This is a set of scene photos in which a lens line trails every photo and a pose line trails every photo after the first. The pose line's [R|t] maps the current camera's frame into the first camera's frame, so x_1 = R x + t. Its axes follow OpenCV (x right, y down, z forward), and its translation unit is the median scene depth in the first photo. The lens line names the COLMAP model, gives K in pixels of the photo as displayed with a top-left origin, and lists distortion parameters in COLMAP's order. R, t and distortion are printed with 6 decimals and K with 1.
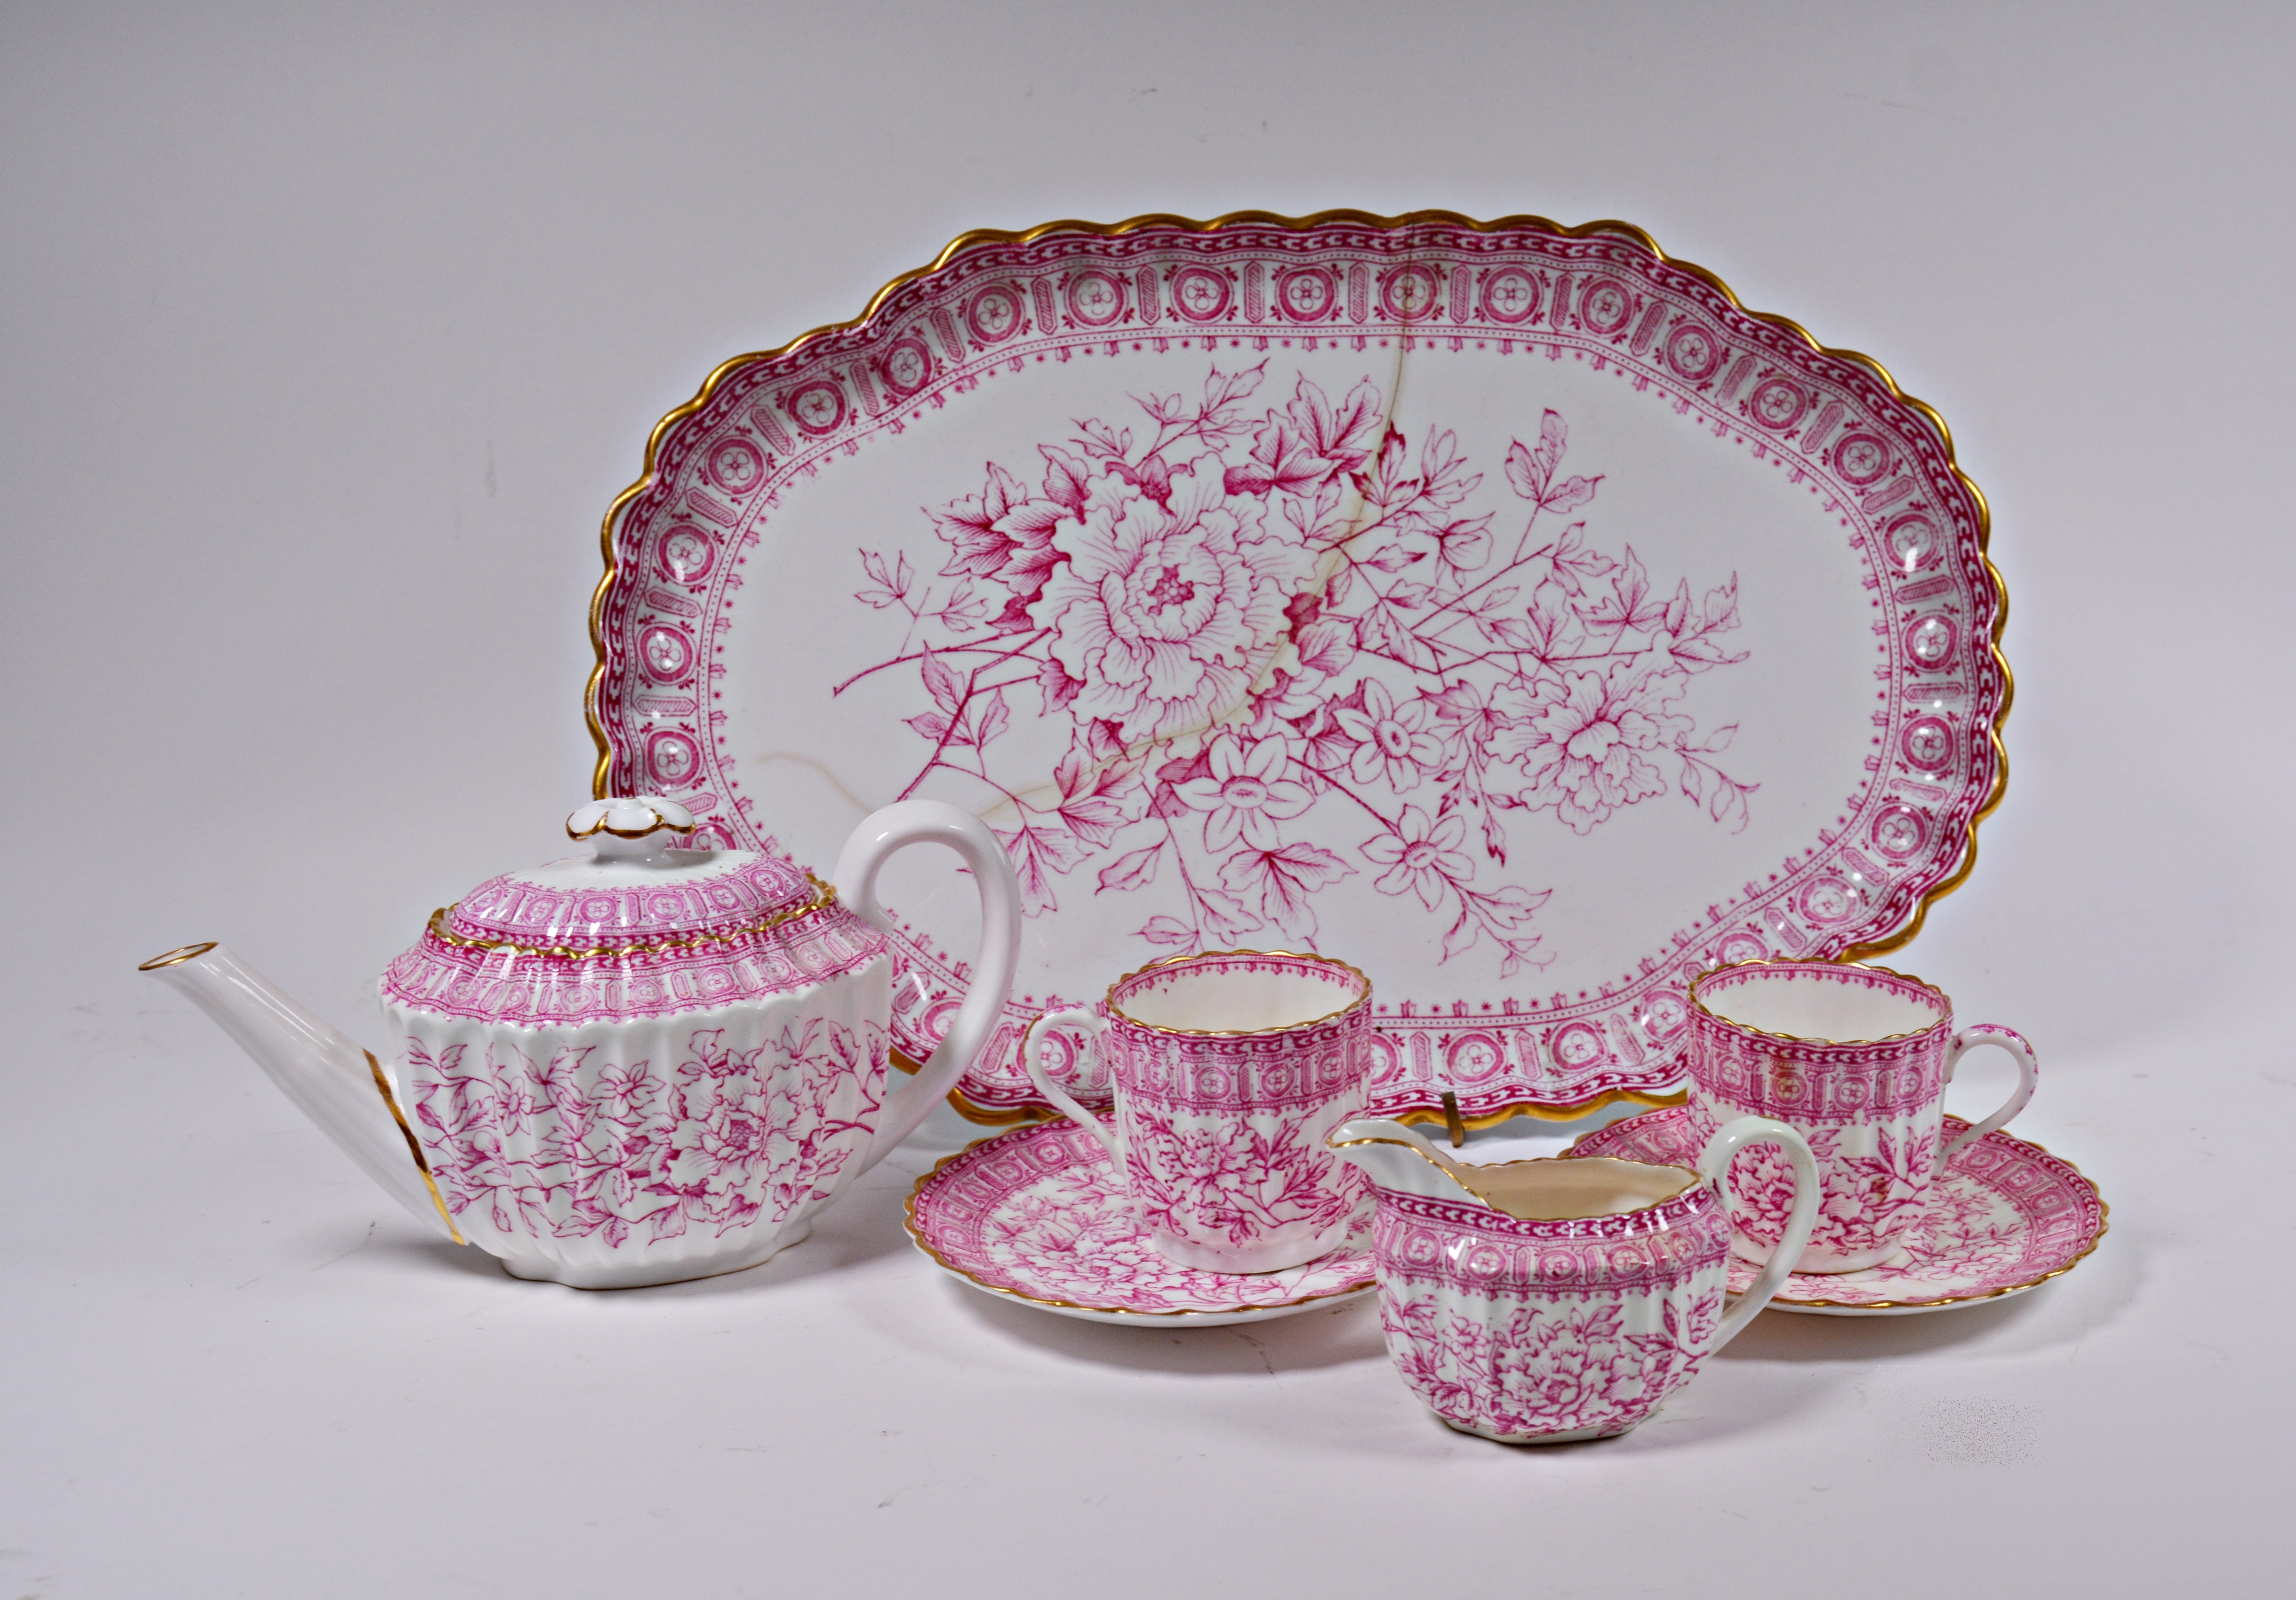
lens RADIAL K [[2793.8, 0, 1329.2], [0, 2793.8, 862.9], [0, 0, 1]] dist [-0.073558, 0.025410]
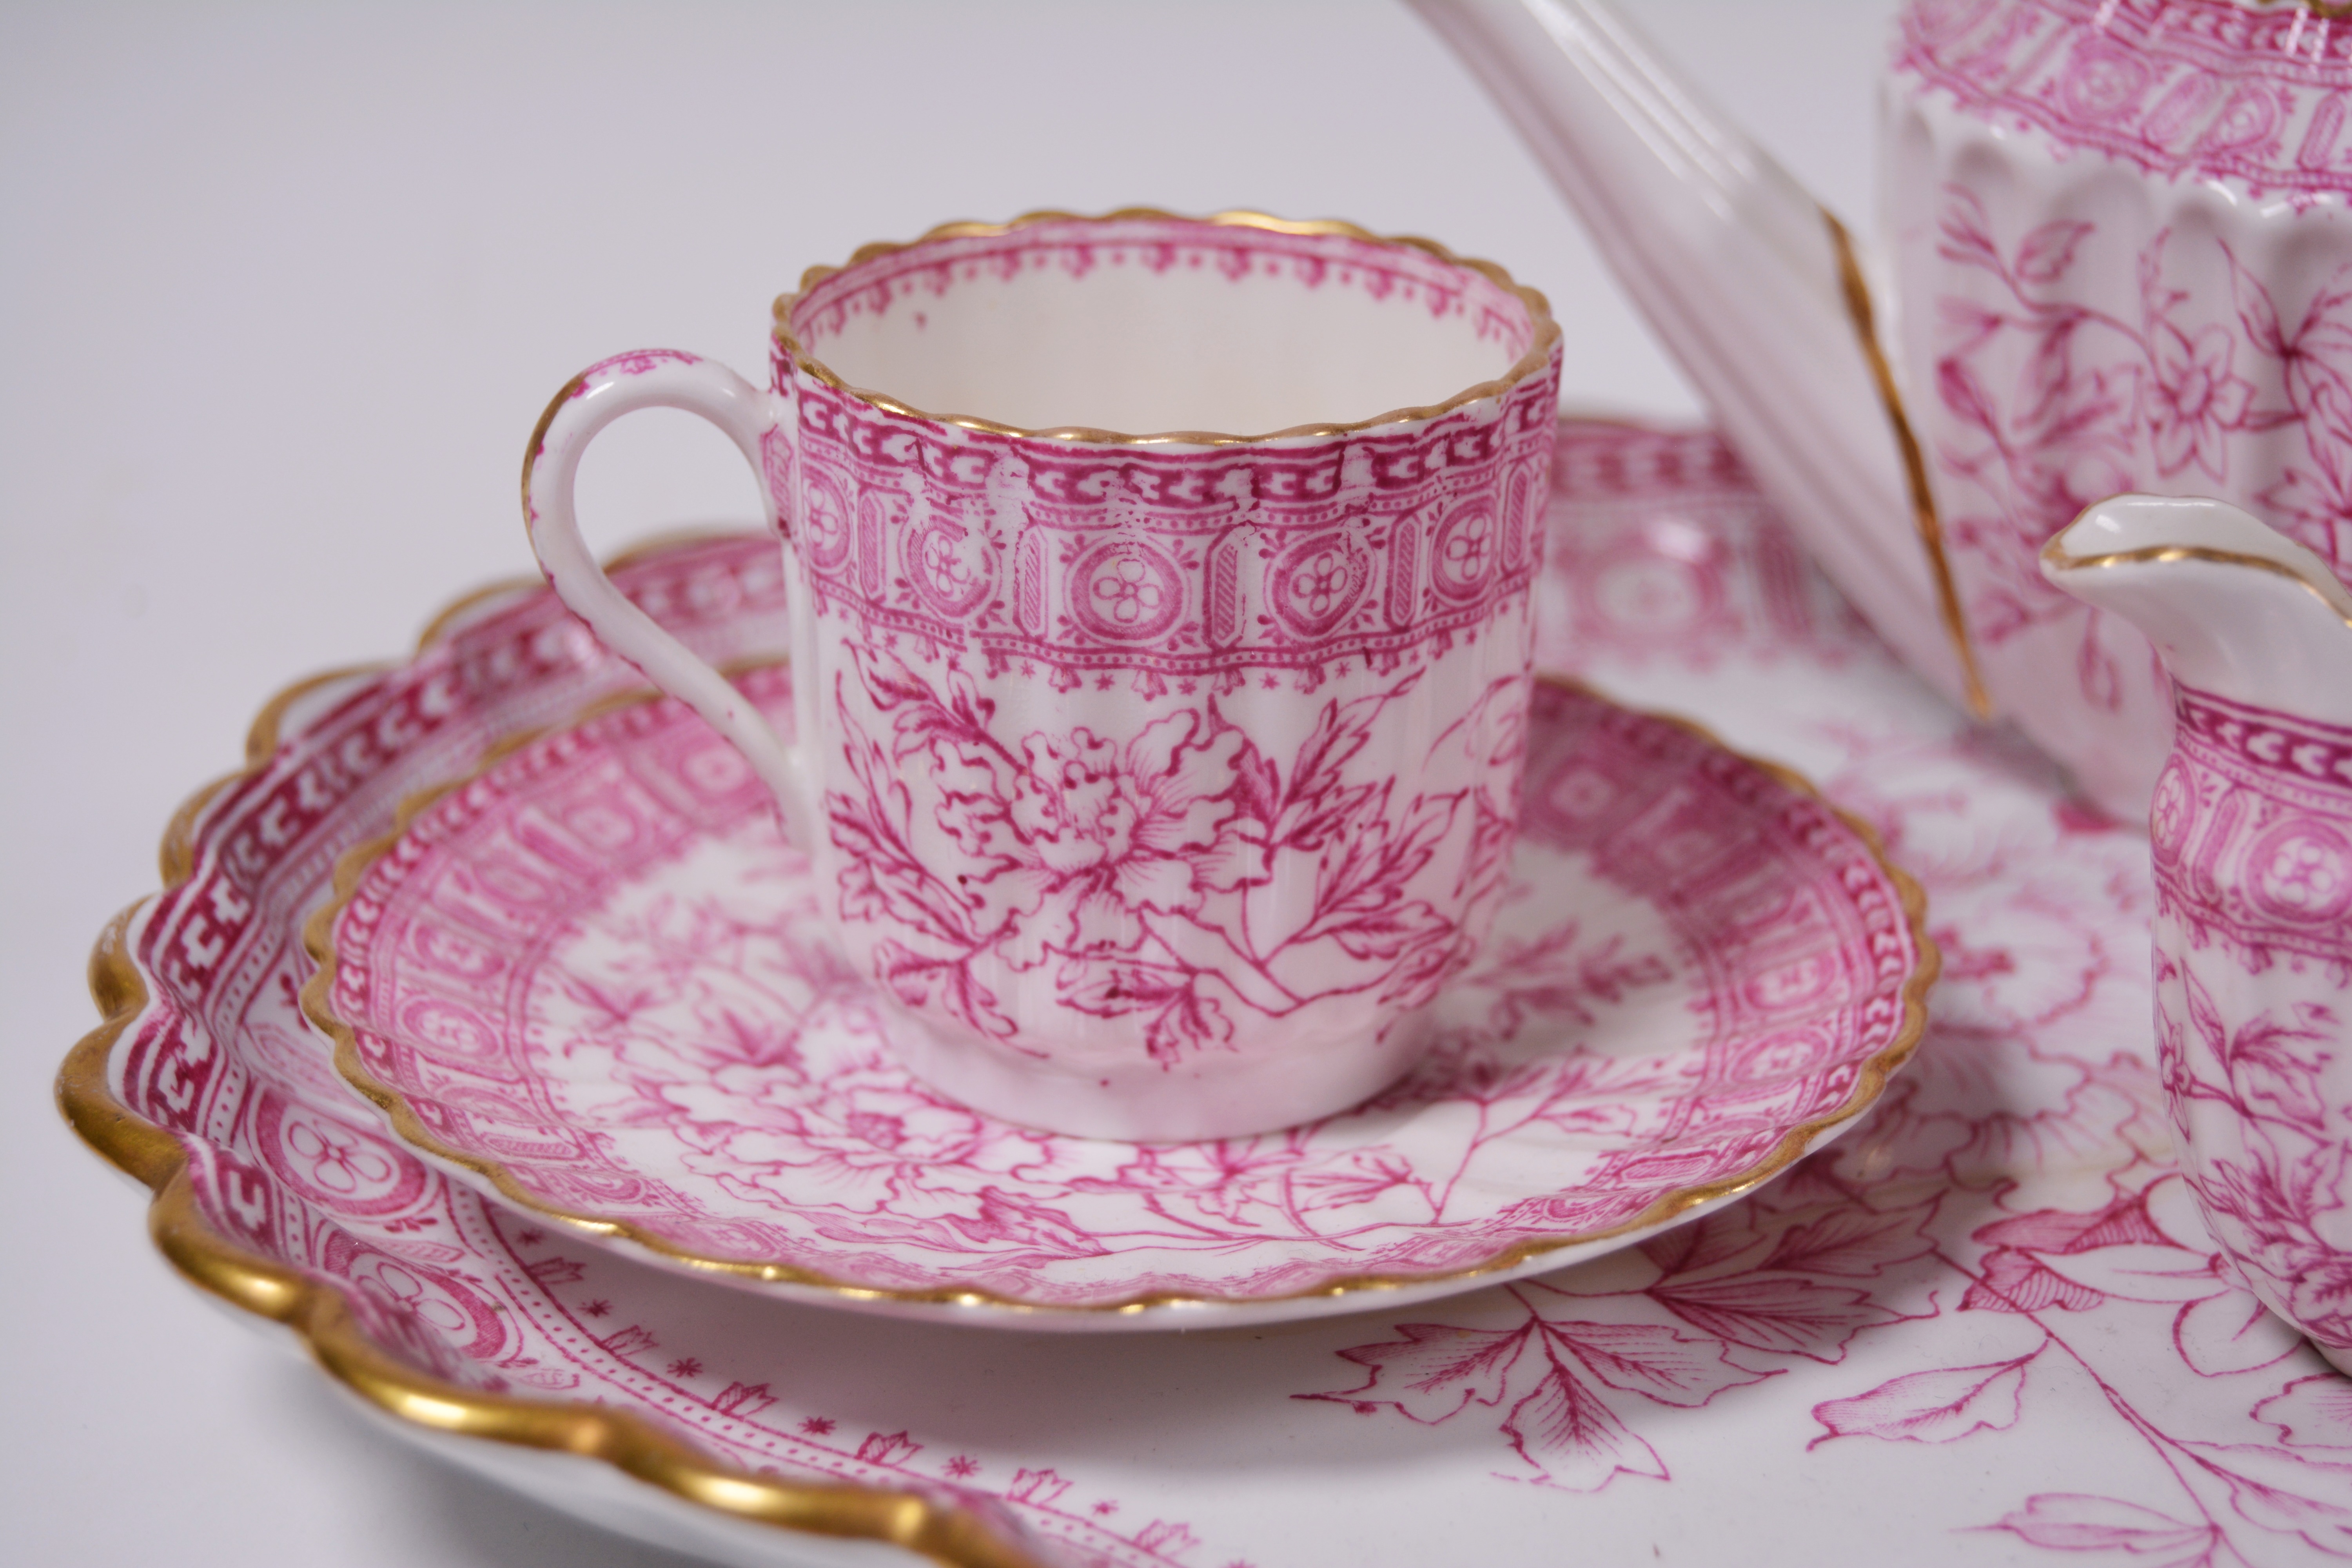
lens RADIAL K [[4598.0, 0, 1172.6], [0, 4598.0, 812.5], [0, 0, 1]] dist [-0.015781, -0.215719]
pose [[0.898656, 0.181381, -0.399398, -0.128069], [-0.105722, 0.973224, 0.204101, 0.023120], [0.425724, -0.141191, 0.893770, 0.298106]]
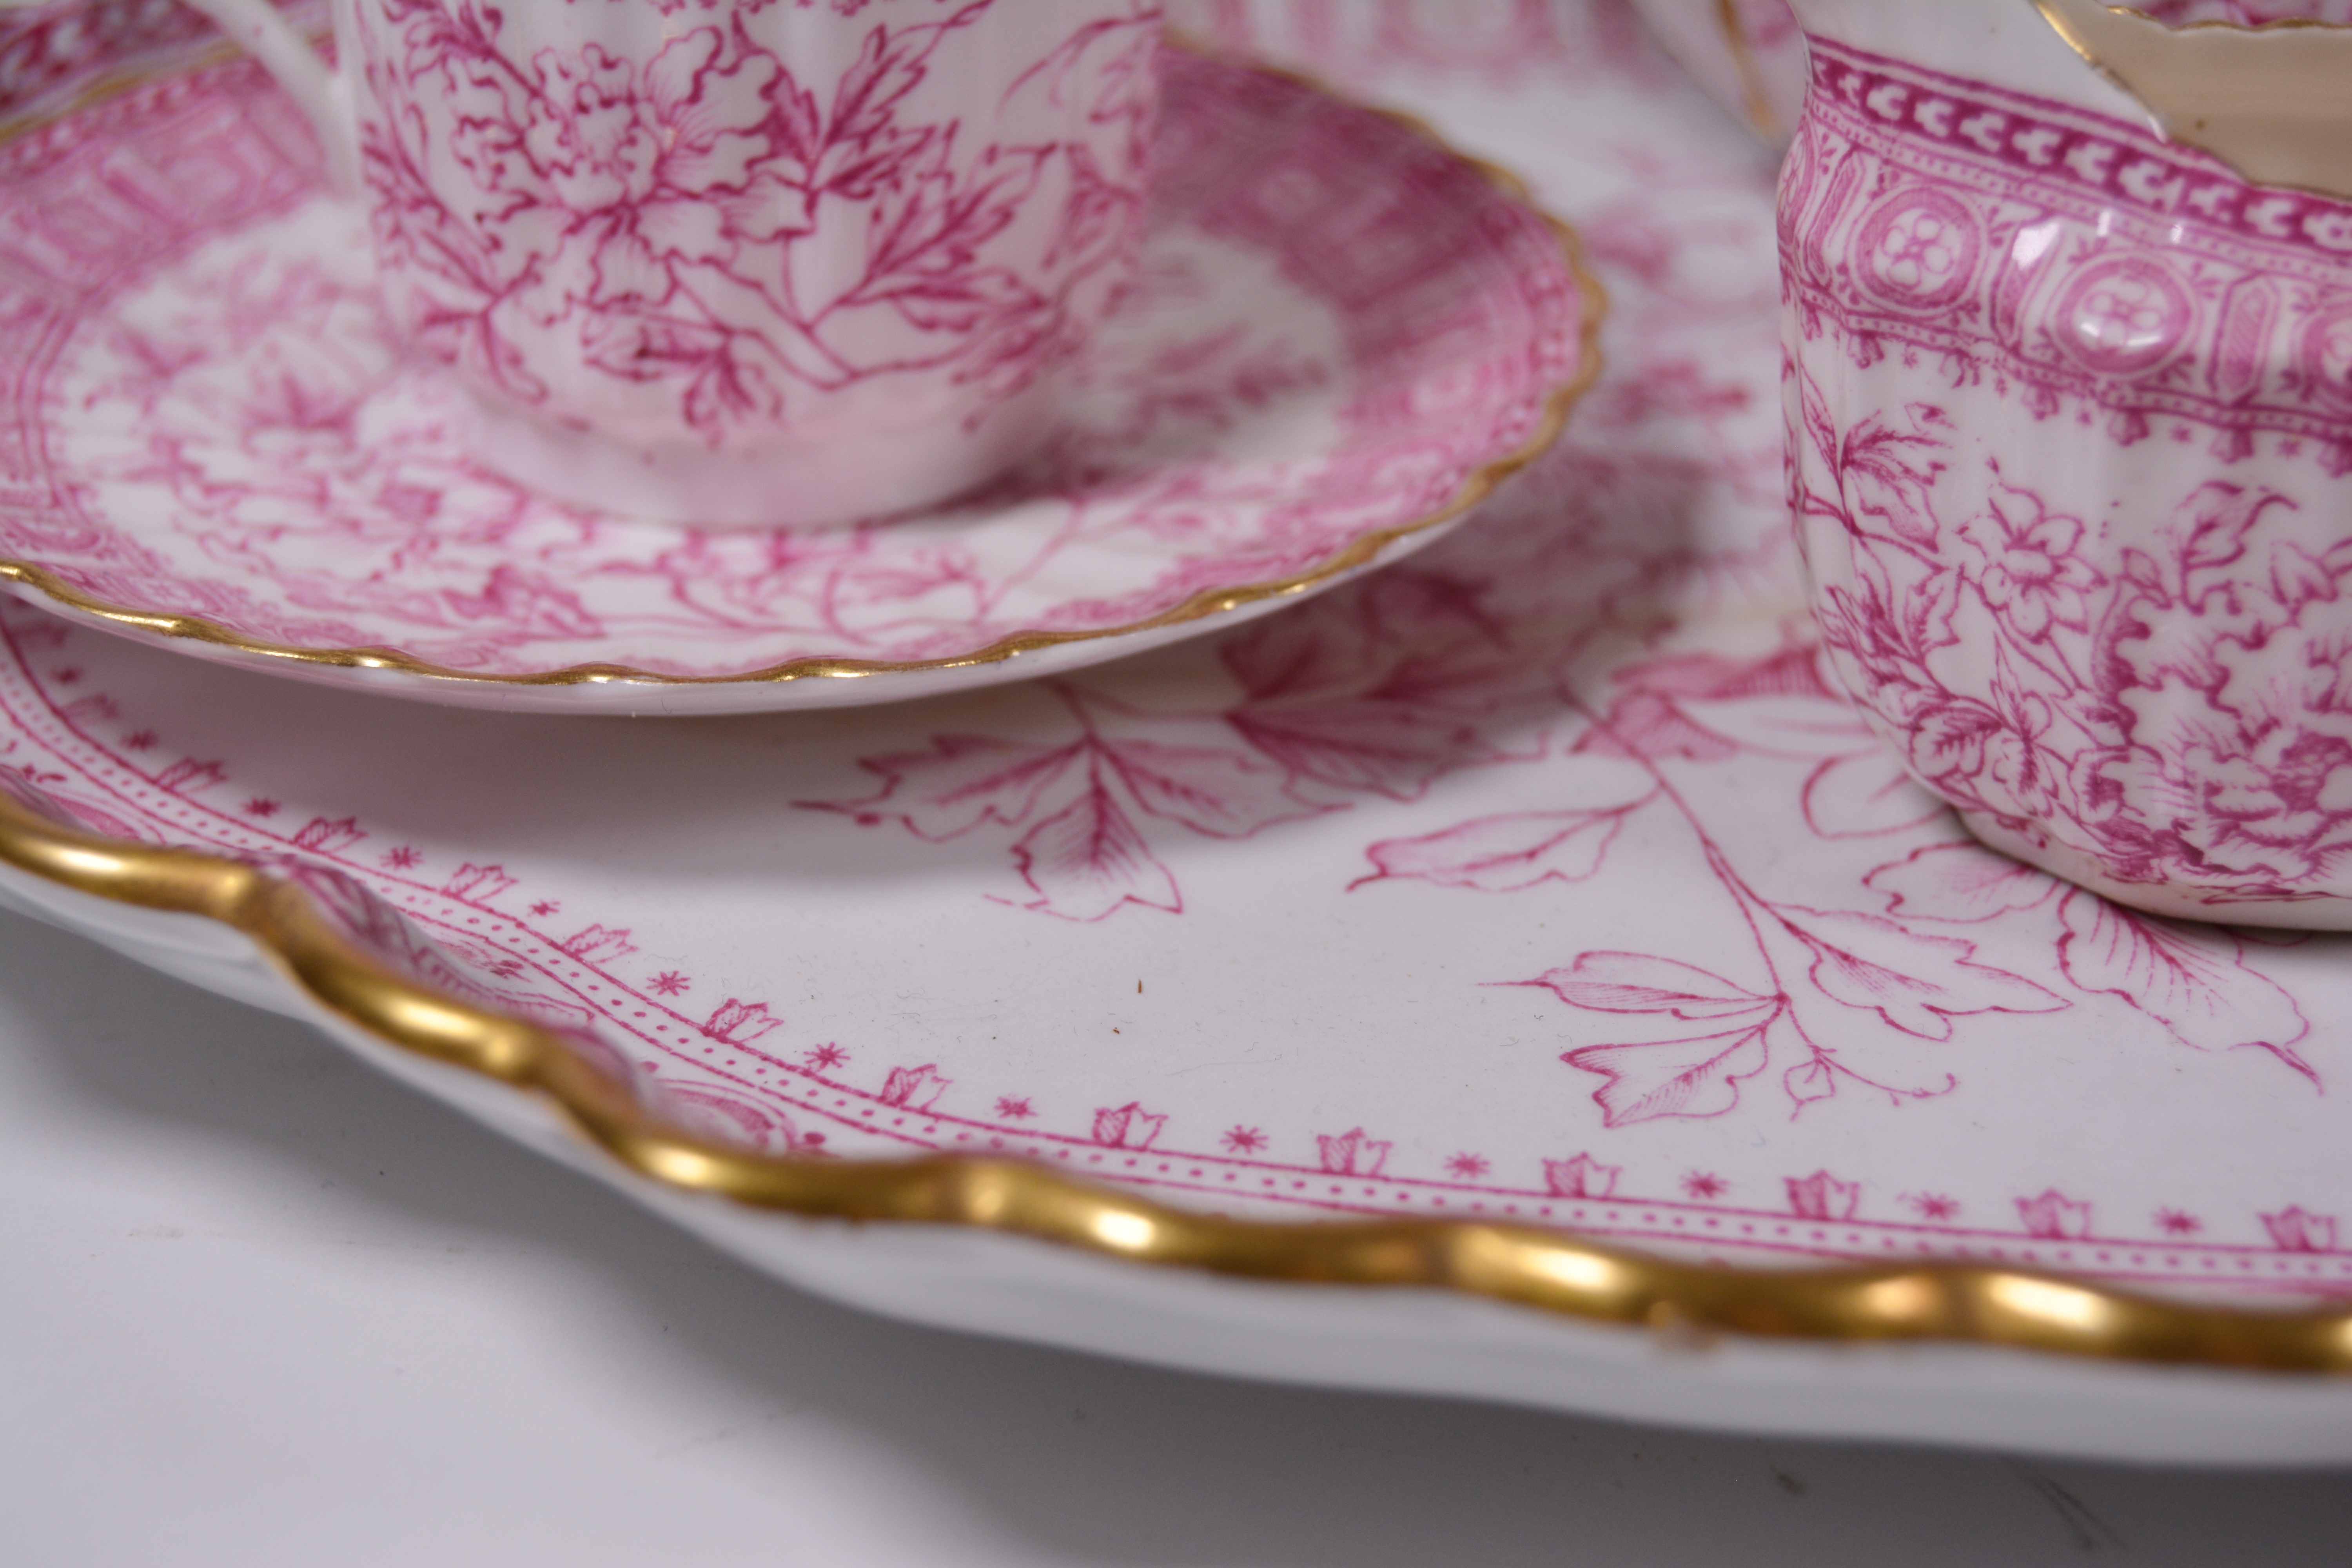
lens RADIAL K [[4530.8, 0, 1168.7], [0, 4530.8, 814.0], [0, 0, 1]] dist [-0.006918, -0.476679]
pose [[0.863202, 0.263311, -0.430754, -0.086771], [-0.137669, 0.943649, 0.300954, 0.045924], [0.485725, -0.200483, 0.850810, 0.374620]]
